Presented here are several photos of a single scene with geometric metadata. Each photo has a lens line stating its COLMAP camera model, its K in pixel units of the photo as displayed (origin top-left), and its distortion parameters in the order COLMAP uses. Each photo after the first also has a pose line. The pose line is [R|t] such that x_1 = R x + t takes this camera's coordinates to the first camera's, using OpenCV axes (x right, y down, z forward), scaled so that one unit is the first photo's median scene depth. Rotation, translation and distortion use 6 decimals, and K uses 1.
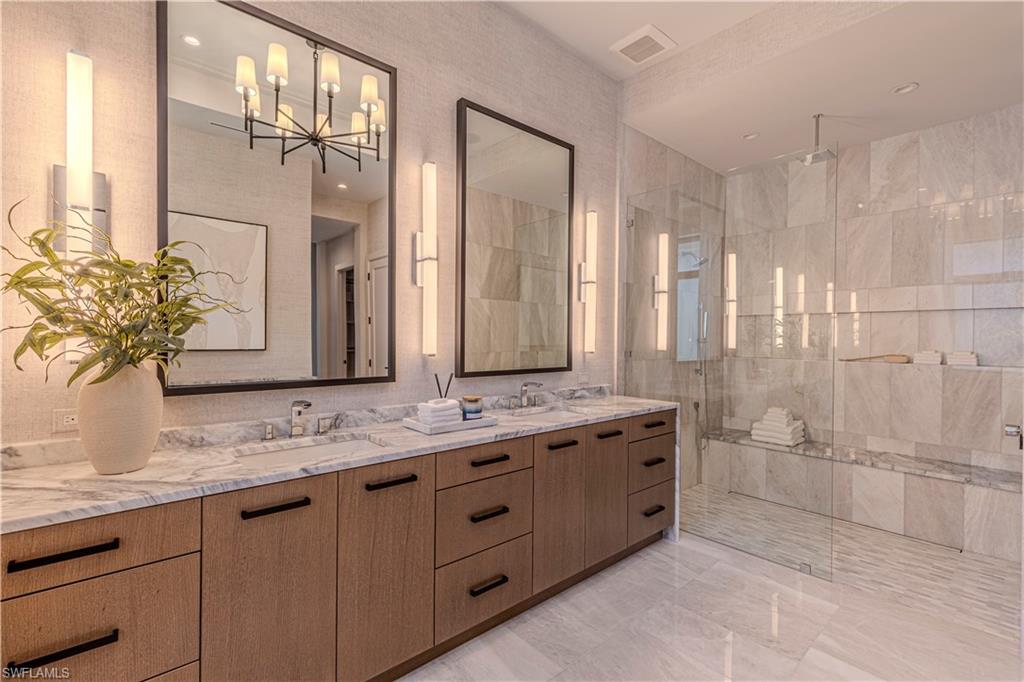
lens RADIAL K [[459.8, 0, 516.3], [0, 459.8, 341.4], [0, 0, 1]] dist [0.004146, 0.000886]
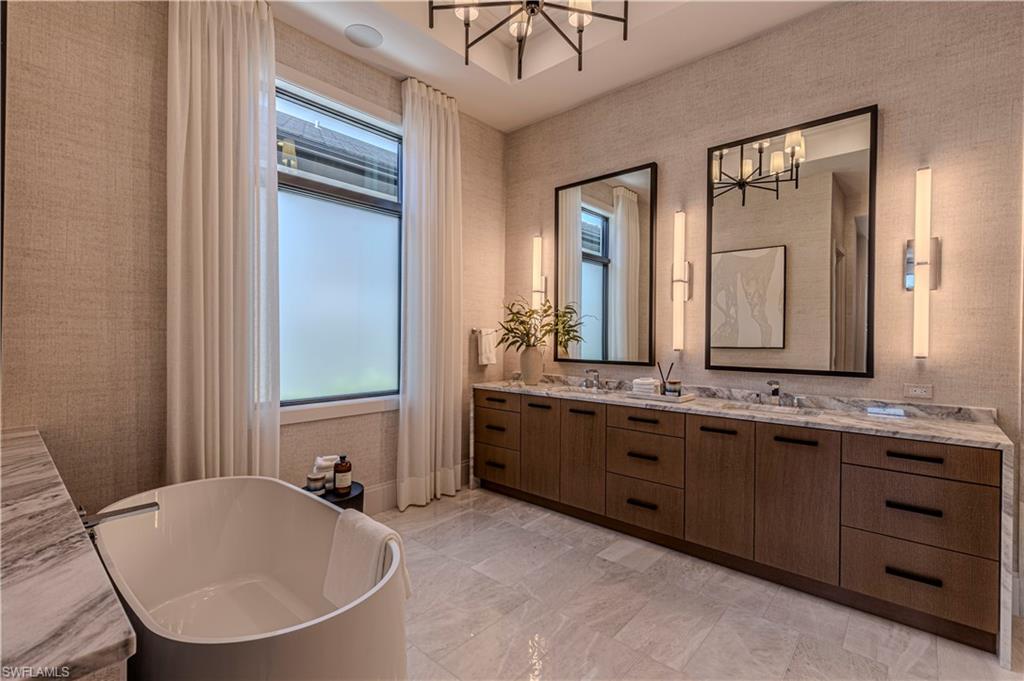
lens RADIAL K [[459.8, 0, 516.2], [0, 459.8, 339.3], [0, 0, 1]] dist [0.004146, 0.000886]
pose [[0.114432, 0.002966, -0.993427, 1.185696], [-0.010913, 0.999939, 0.001728, 0.000375], [0.993371, 0.010643, 0.114458, 0.366951]]
